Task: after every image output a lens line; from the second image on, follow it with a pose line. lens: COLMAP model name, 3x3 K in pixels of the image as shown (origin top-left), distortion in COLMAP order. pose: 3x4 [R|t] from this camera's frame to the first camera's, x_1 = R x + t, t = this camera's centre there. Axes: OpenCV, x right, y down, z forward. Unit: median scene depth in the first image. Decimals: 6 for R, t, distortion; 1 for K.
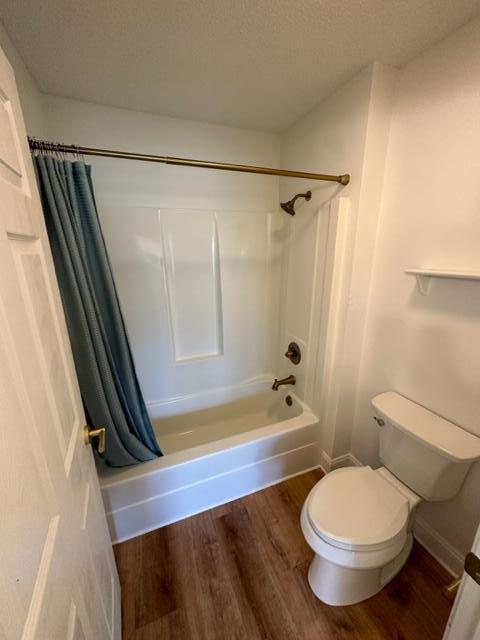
lens RADIAL K [[254.9, 0, 241.2], [0, 254.9, 320.0], [0, 0, 1]] dist [-0.000454, -0.000349]
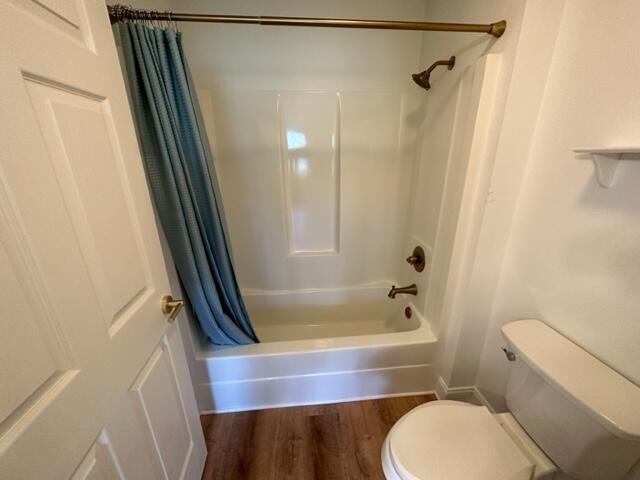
lens RADIAL K [[254.9, 0, 321.0], [0, 254.9, 239.9], [0, 0, 1]] dist [-0.000454, -0.000349]
pose [[0.959669, 0.091594, -0.265793, 0.157812], [-0.076404, 0.994826, 0.066960, 0.045193], [0.270551, -0.043952, 0.961702, 0.119872]]
